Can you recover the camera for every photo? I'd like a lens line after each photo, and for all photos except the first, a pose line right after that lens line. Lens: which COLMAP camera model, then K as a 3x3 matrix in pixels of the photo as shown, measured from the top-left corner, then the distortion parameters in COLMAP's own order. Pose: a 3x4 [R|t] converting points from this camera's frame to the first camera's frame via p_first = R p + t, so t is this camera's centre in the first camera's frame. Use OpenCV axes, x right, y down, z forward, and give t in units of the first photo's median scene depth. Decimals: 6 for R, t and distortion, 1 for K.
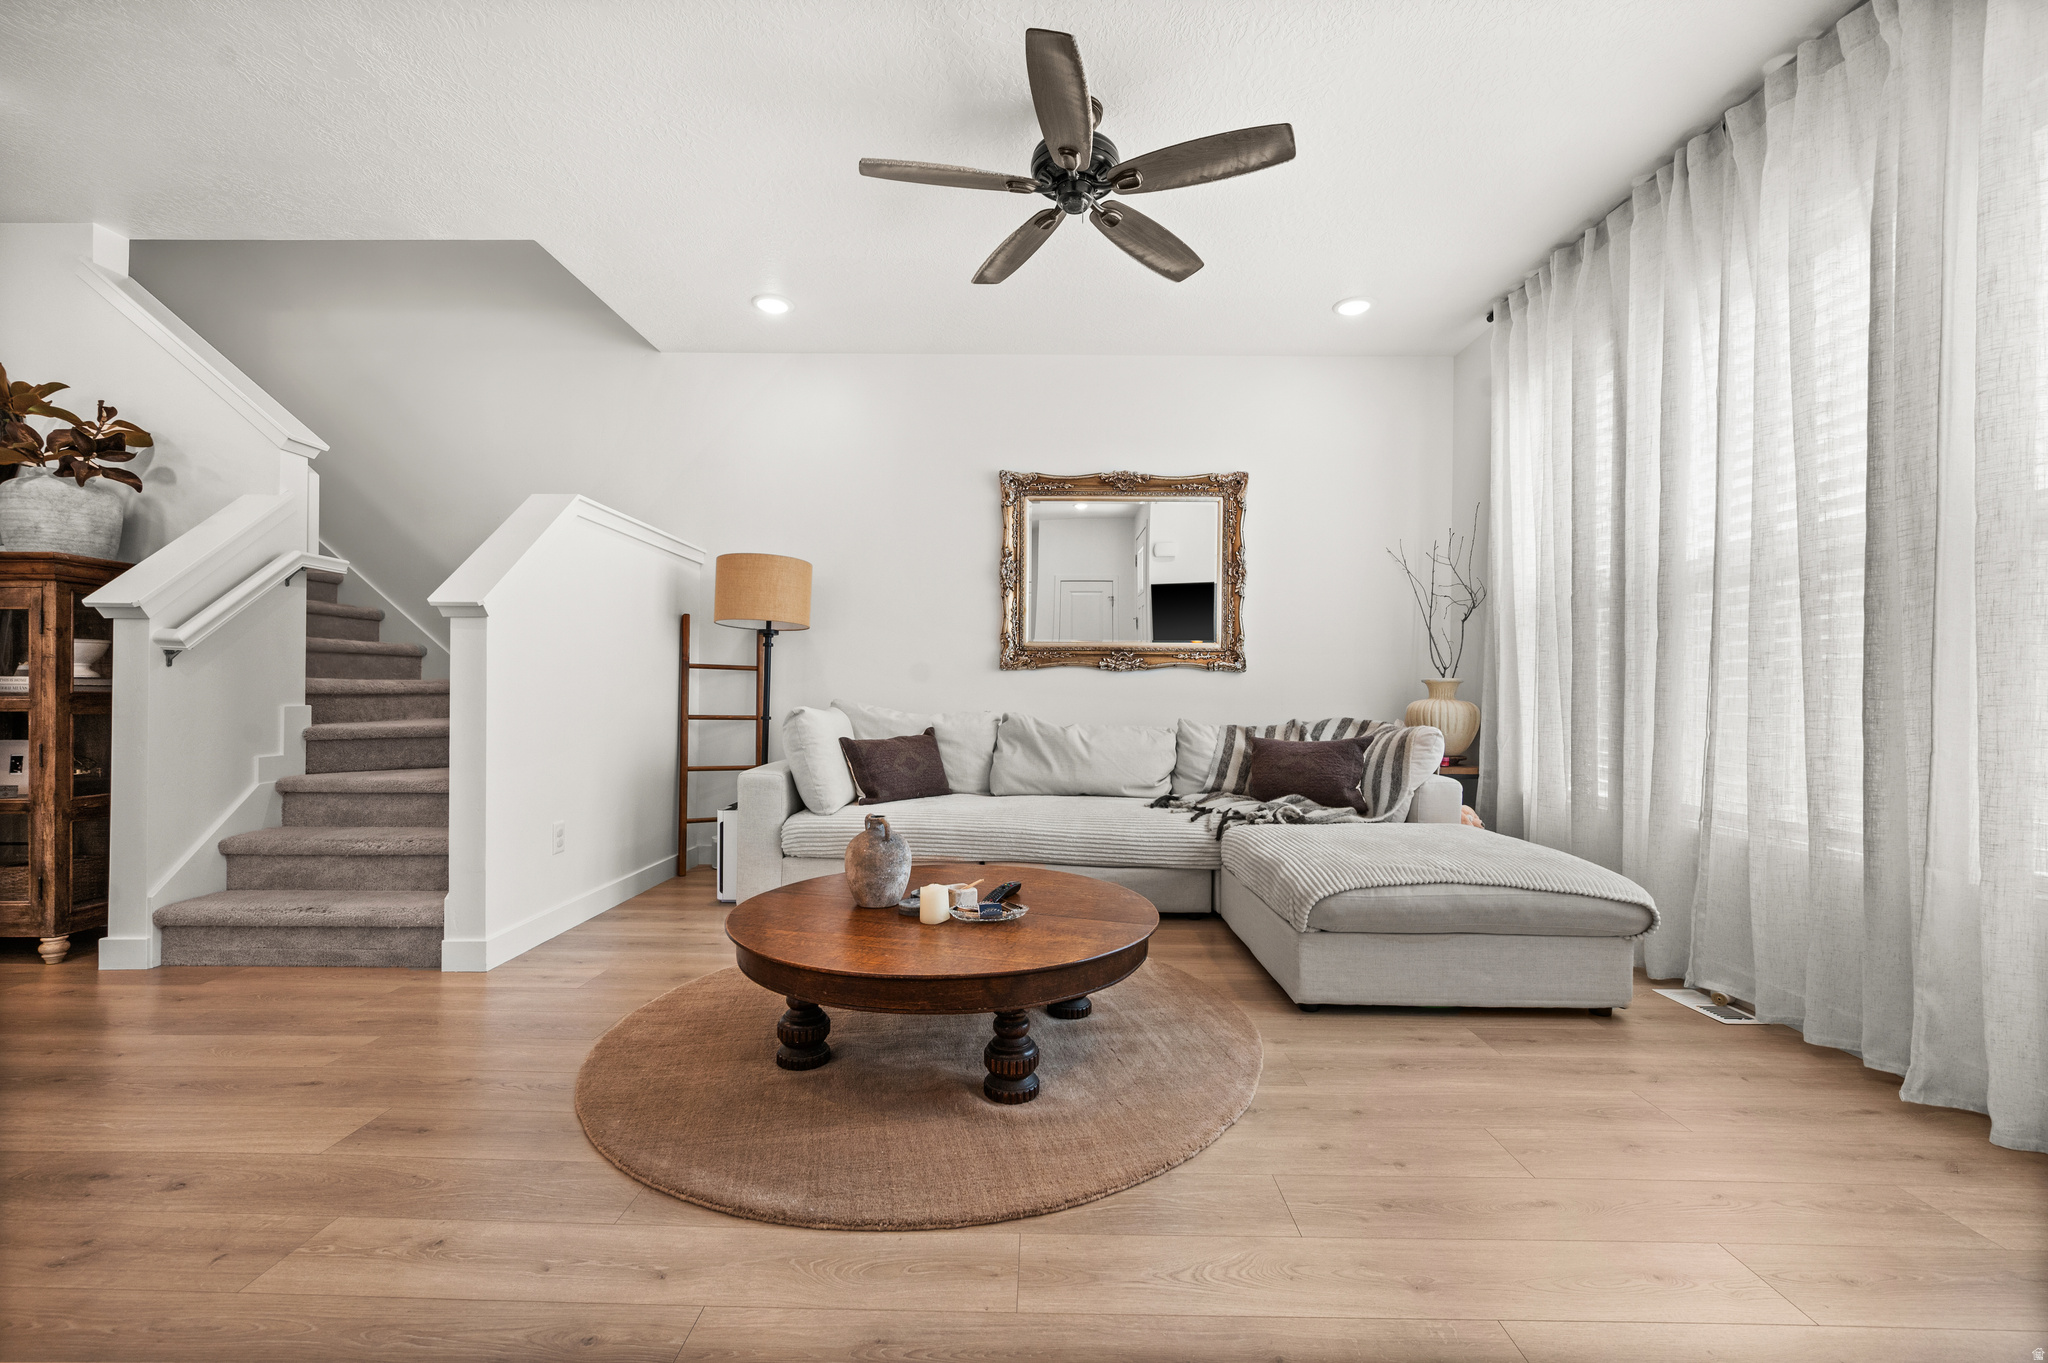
lens RADIAL K [[855.6, 0, 1032.6], [0, 855.6, 693.1], [0, 0, 1]] dist [0.001750, 0.000400]
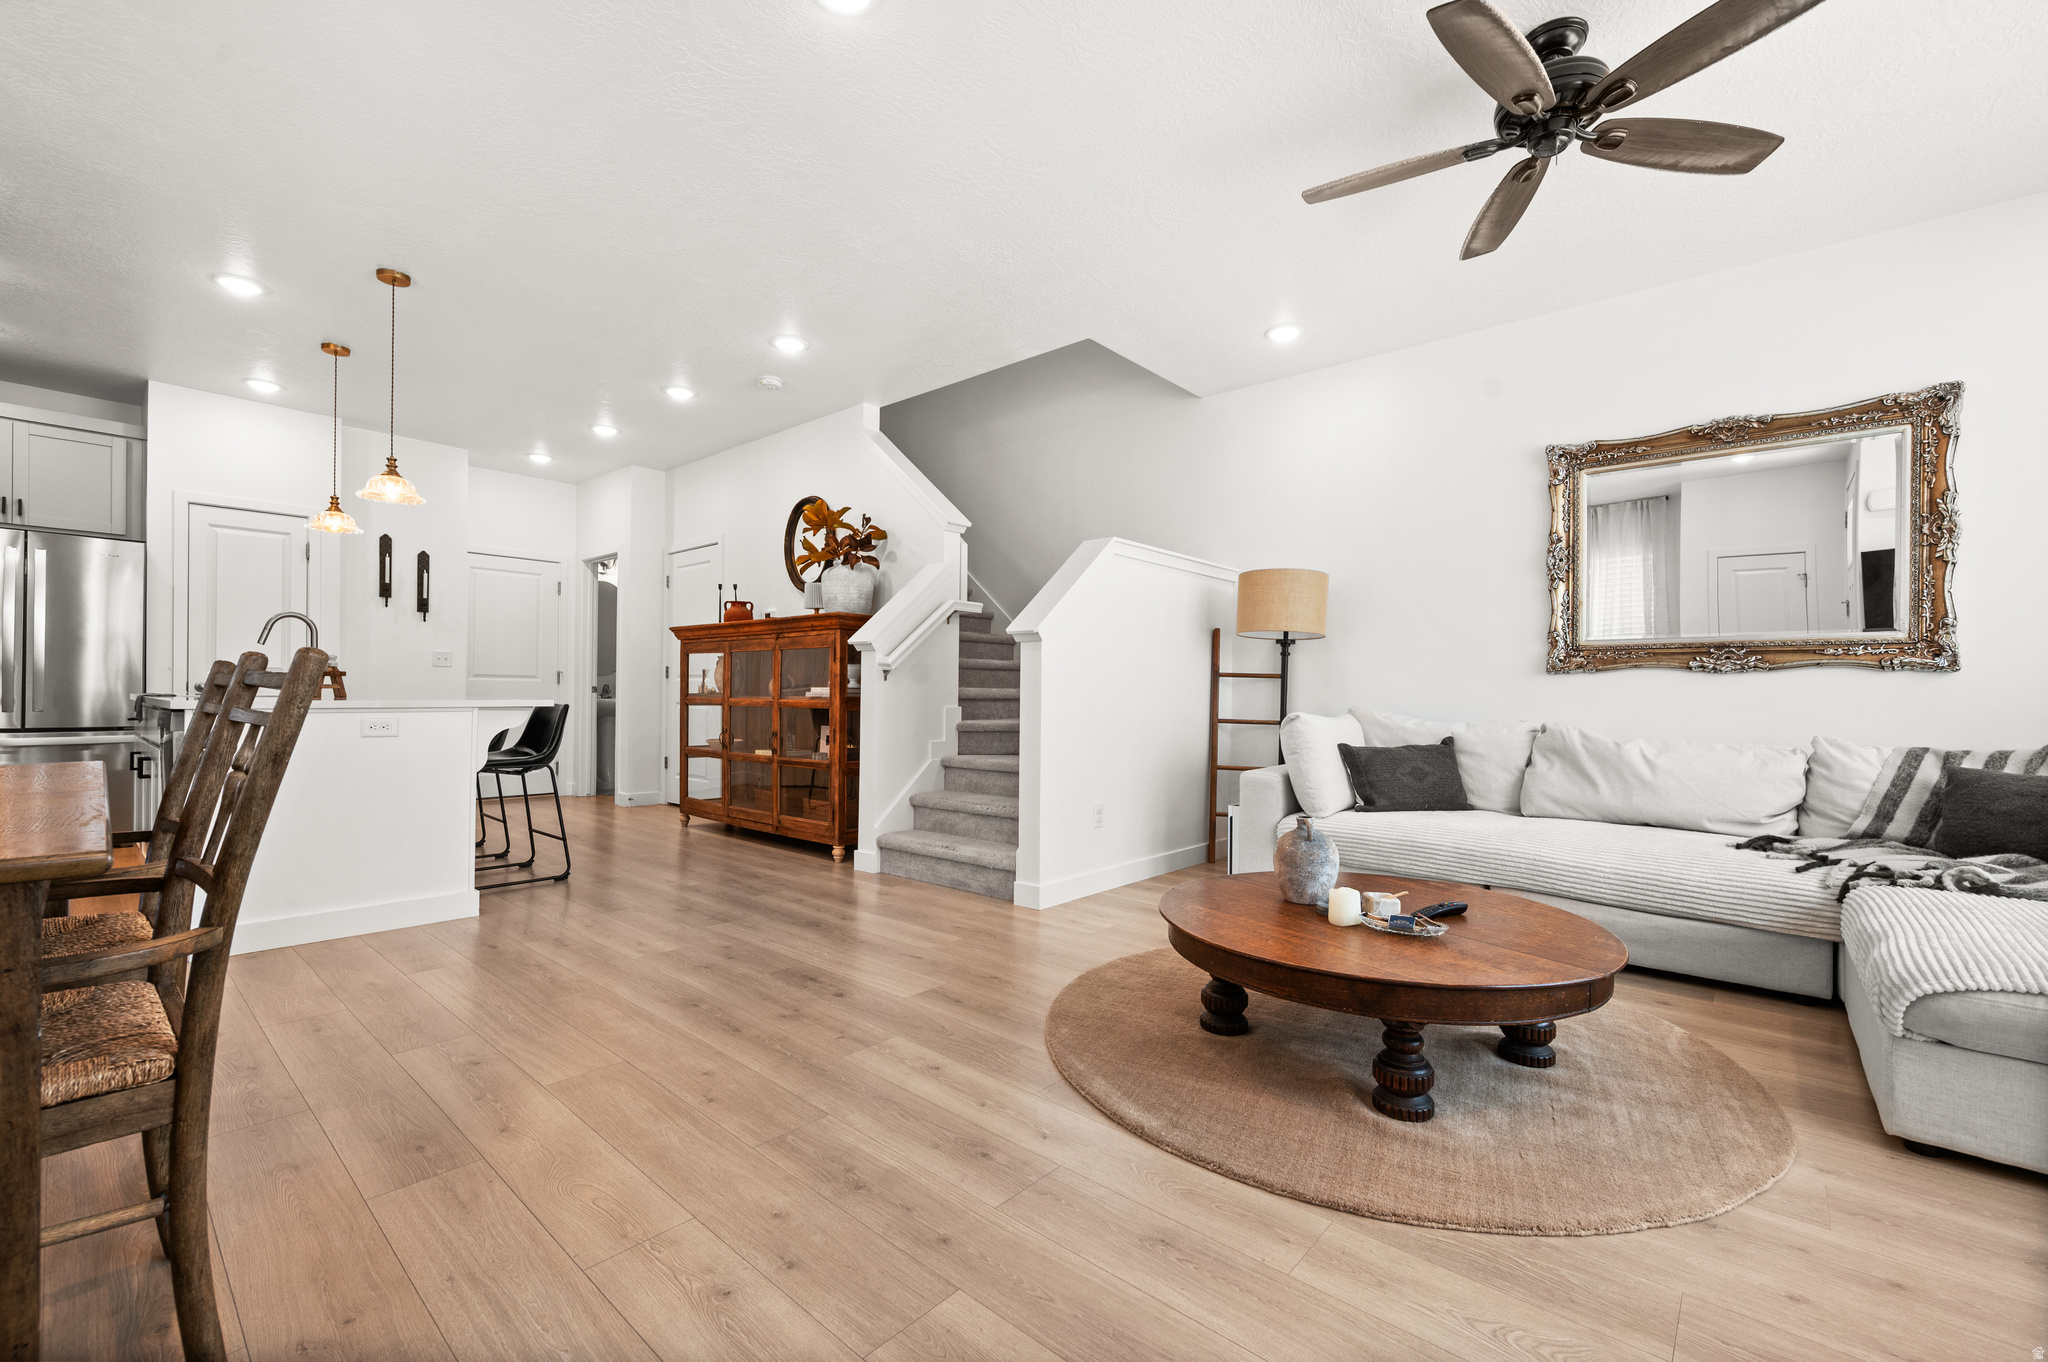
lens RADIAL K [[859.8, 0, 1028.8], [0, 859.8, 693.8], [0, 0, 1]] dist [0.003370, 0.000146]
pose [[0.761983, -0.000307, -0.647597, 0.169202], [-0.004133, 0.999977, -0.005337, -0.000028], [0.647584, 0.006743, 0.761965, -0.015809]]
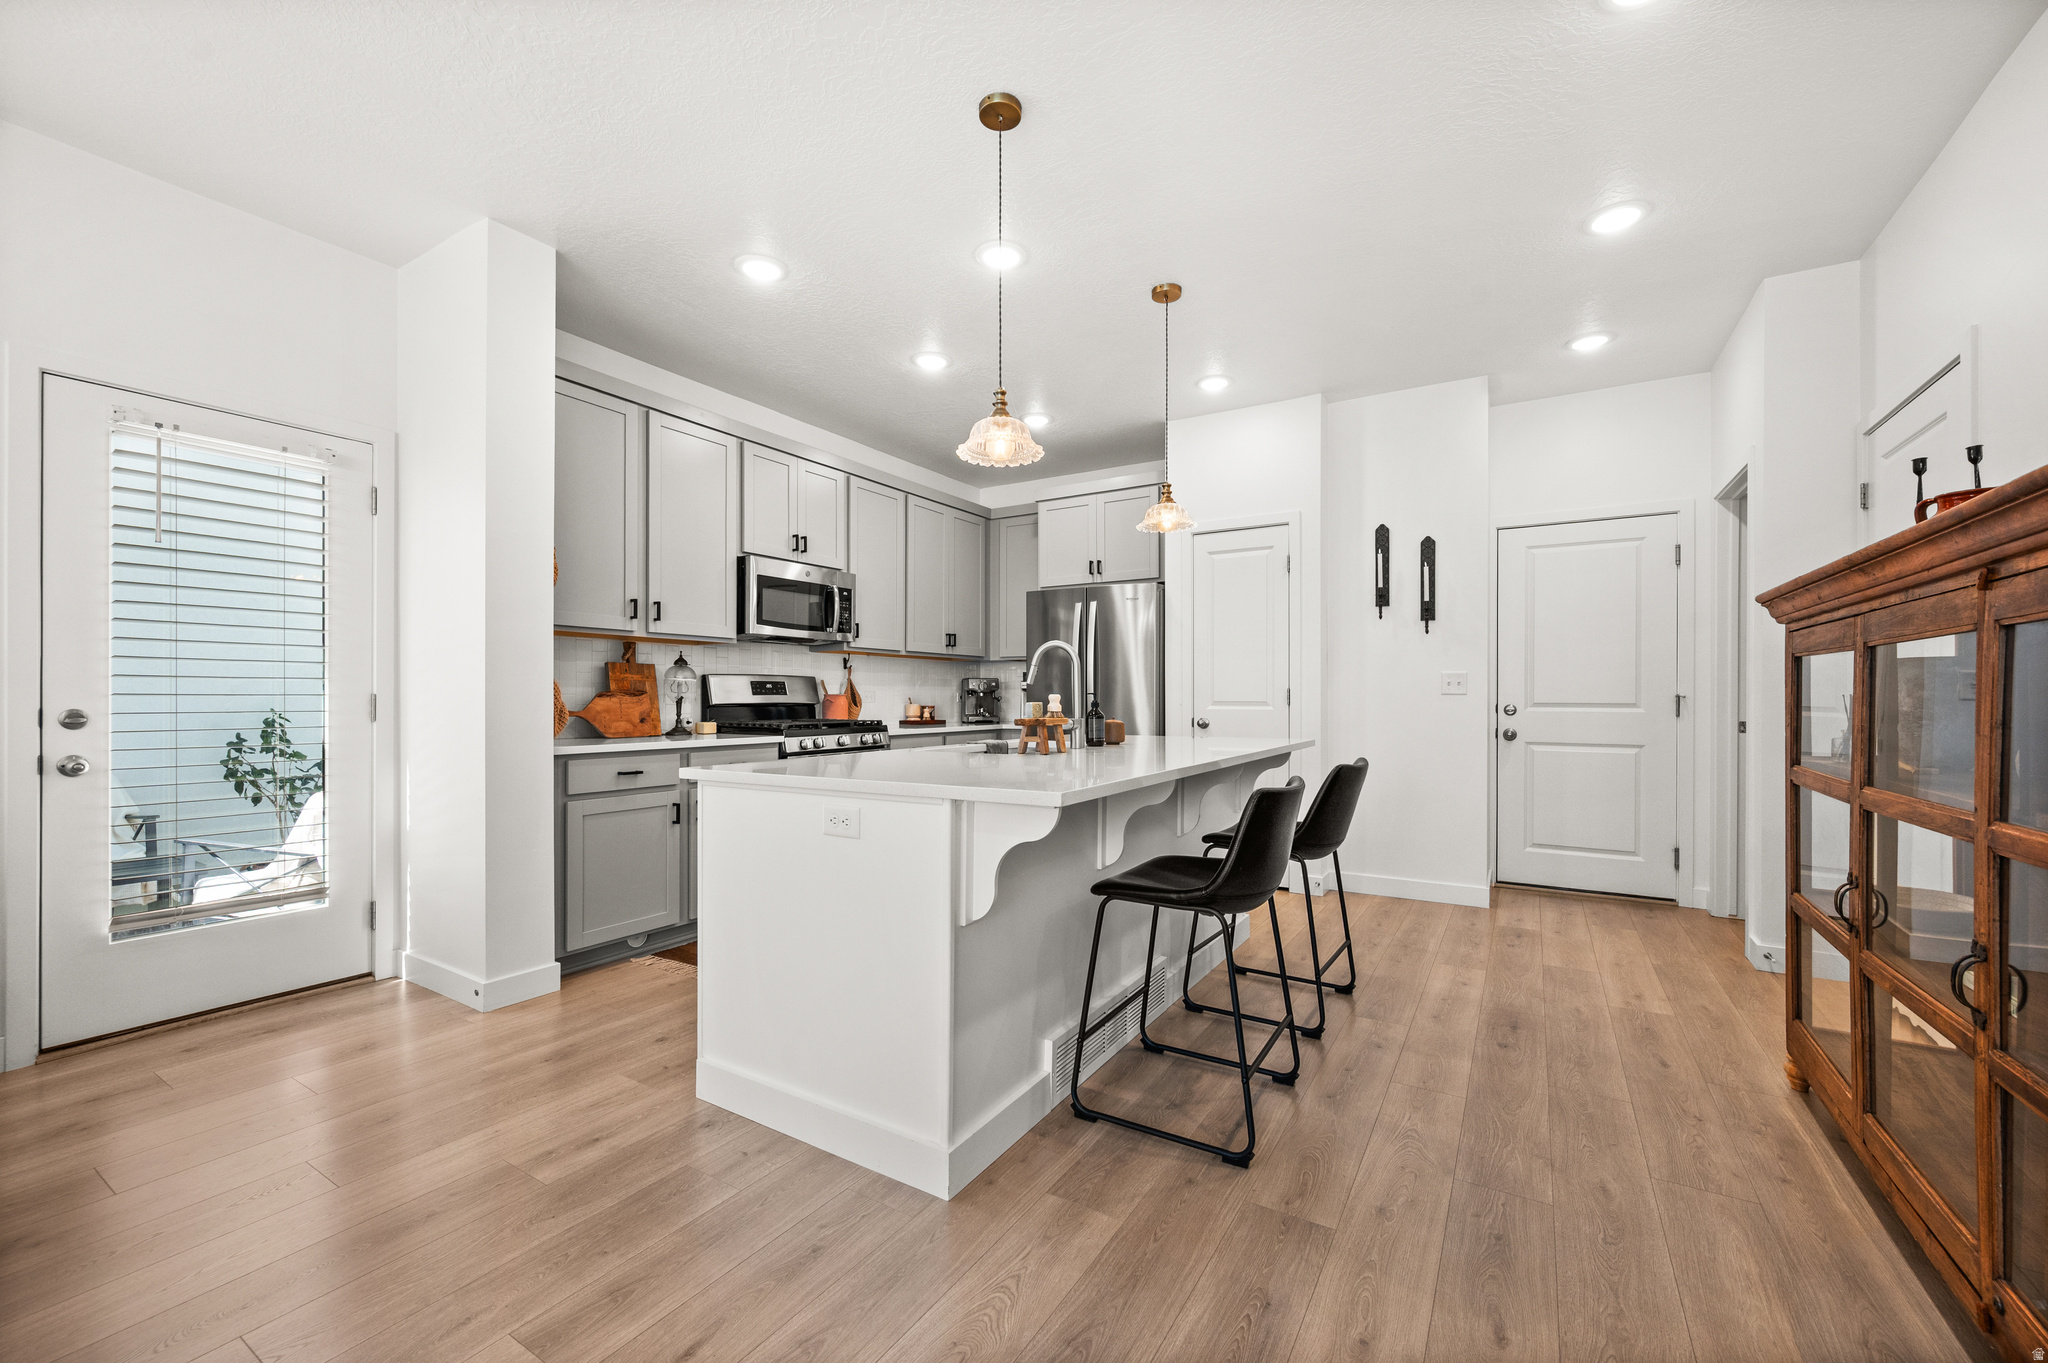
lens RADIAL K [[815.9, 0, 1036.5], [0, 815.9, 696.3], [0, 0, 1]] dist [-0.002315, 0.000050]
pose [[-0.505022, -0.009452, -0.863055, -0.607885], [-0.003979, 0.999955, -0.008624, -0.047038], [0.863097, -0.000921, -0.505037, 0.662276]]
